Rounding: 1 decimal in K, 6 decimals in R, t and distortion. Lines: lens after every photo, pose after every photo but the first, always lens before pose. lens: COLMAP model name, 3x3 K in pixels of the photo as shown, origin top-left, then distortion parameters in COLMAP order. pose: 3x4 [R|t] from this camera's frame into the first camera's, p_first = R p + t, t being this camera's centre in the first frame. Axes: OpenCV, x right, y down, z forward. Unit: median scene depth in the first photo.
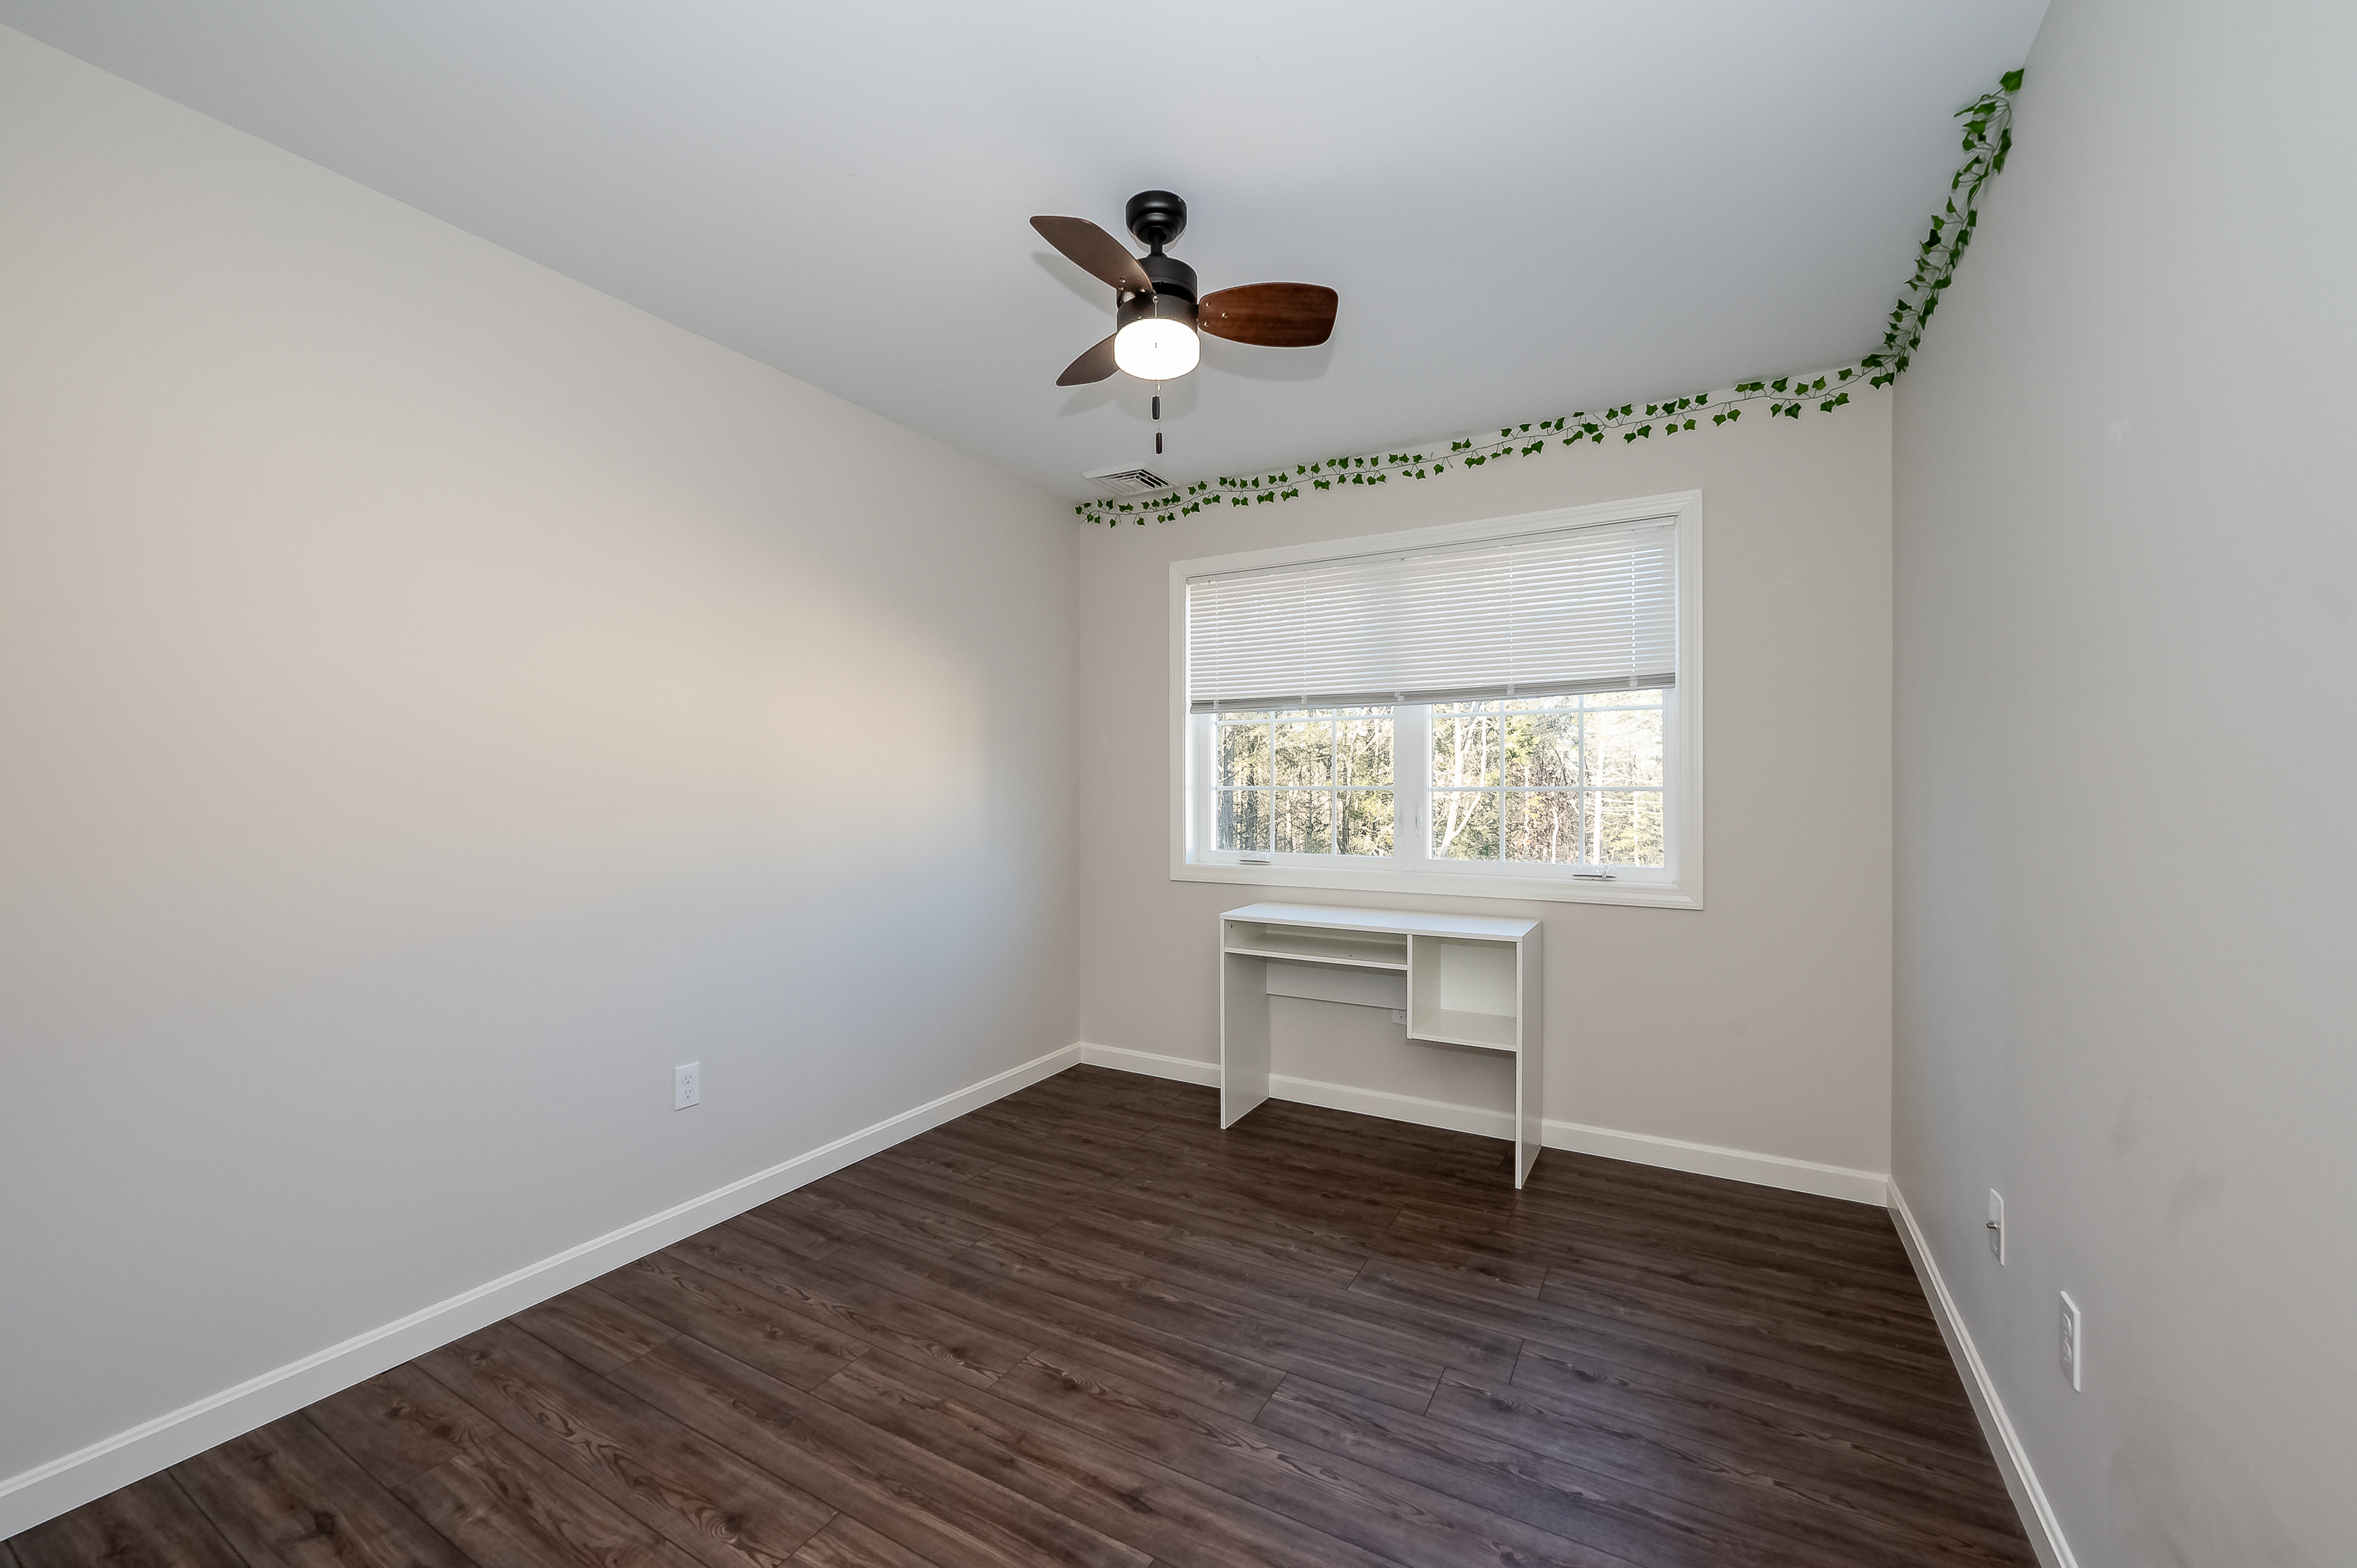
lens RADIAL K [[941.8, 0, 1178.5], [0, 941.8, 784.0], [0, 0, 1]] dist [-0.002657, 0.000252]
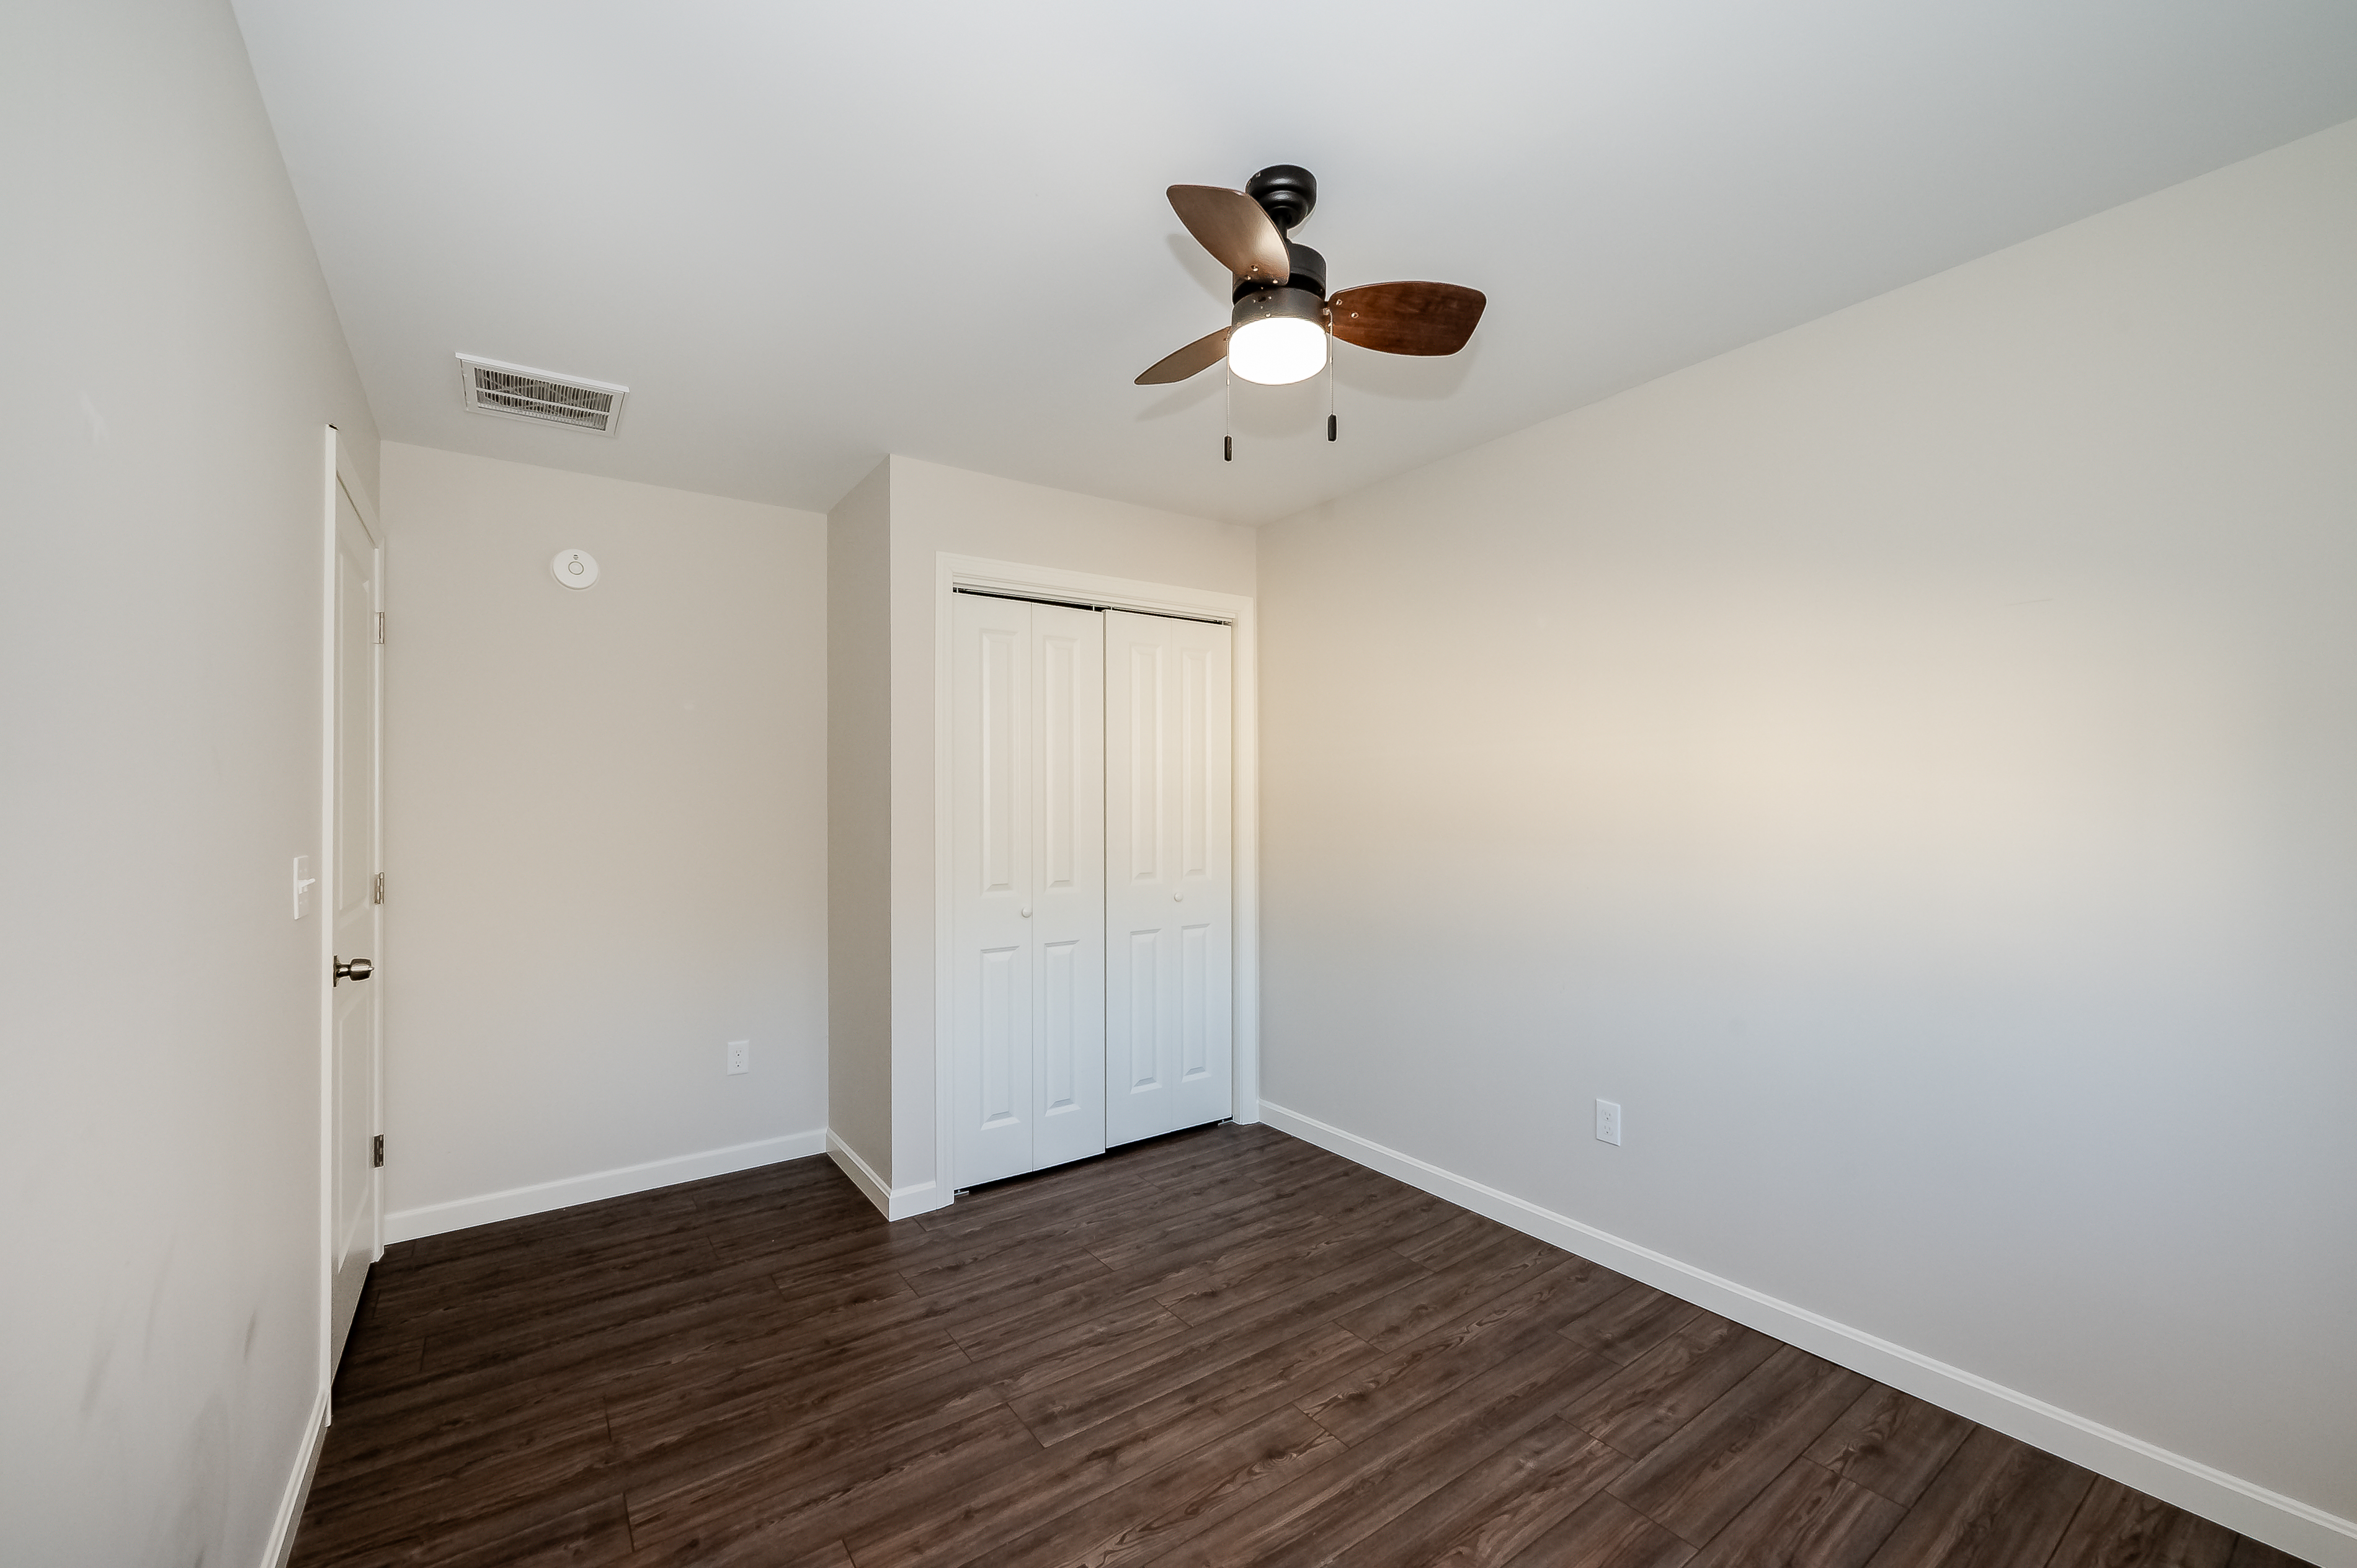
lens RADIAL K [[941.8, 0, 1178.5], [0, 941.8, 784.0], [0, 0, 1]] dist [-0.002657, 0.000252]
pose [[-0.430135, -0.014743, -0.902644, 0.790217], [0.006903, 0.999784, -0.019619, -0.050215], [0.902738, -0.014670, -0.429940, 1.268802]]
